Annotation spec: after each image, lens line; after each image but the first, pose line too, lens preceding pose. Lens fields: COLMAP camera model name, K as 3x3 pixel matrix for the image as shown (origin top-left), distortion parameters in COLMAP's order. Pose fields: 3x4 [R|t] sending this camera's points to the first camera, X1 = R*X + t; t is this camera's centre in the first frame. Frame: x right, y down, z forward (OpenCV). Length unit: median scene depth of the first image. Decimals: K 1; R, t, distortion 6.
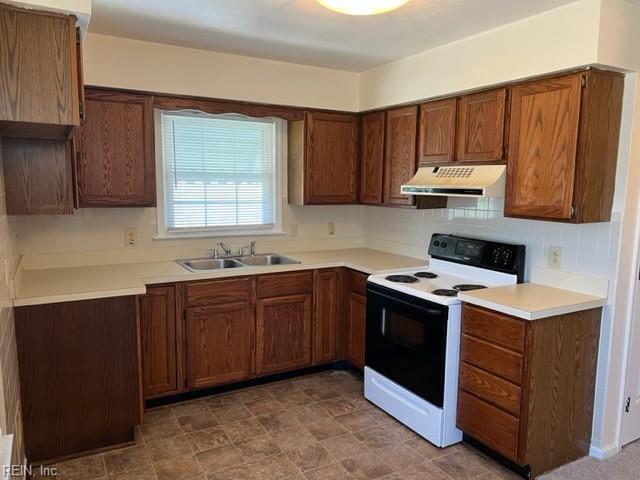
lens RADIAL K [[483.1, 0, 322.9], [0, 483.1, 250.6], [0, 0, 1]] dist [0.025984, 0.004965]
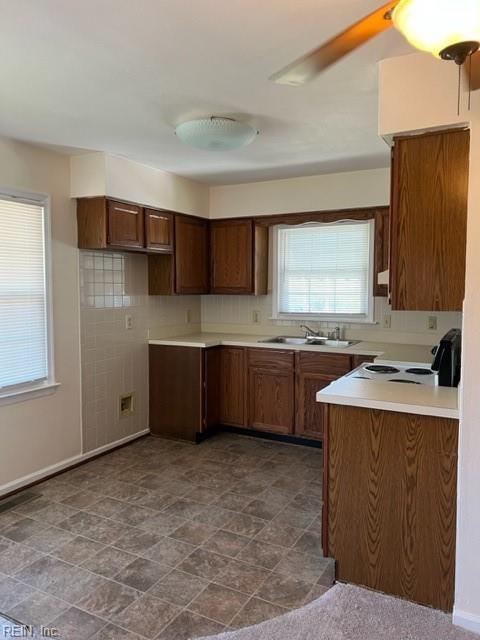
lens RADIAL K [[488.4, 0, 240.0], [0, 488.4, 320.0], [0, 0, 1]] dist [0.091294, -0.095984]
pose [[0.521833, 0.050560, -0.851548, 1.023265], [-0.113381, 0.993496, -0.010493, 0.003193], [0.845479, 0.102025, 0.524171, 0.261599]]
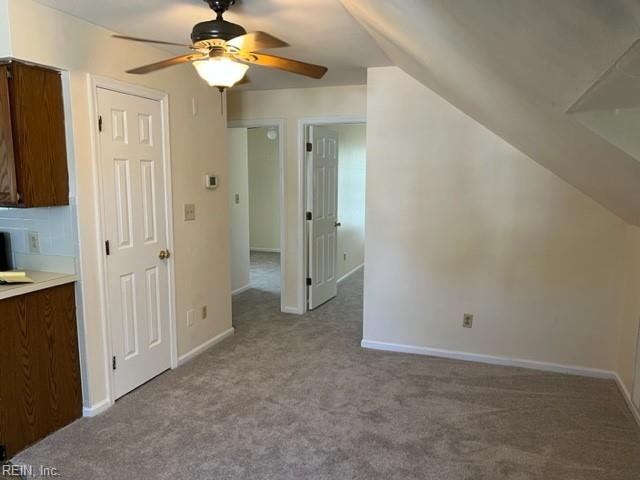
lens RADIAL K [[488.4, 0, 319.8], [0, 488.4, 249.7], [0, 0, 1]] dist [0.091294, -0.095984]
pose [[0.769149, -0.106191, 0.630186, 0.289405], [0.095382, 0.994128, 0.051104, 0.036054], [-0.631912, 0.020801, 0.774761, -0.221349]]
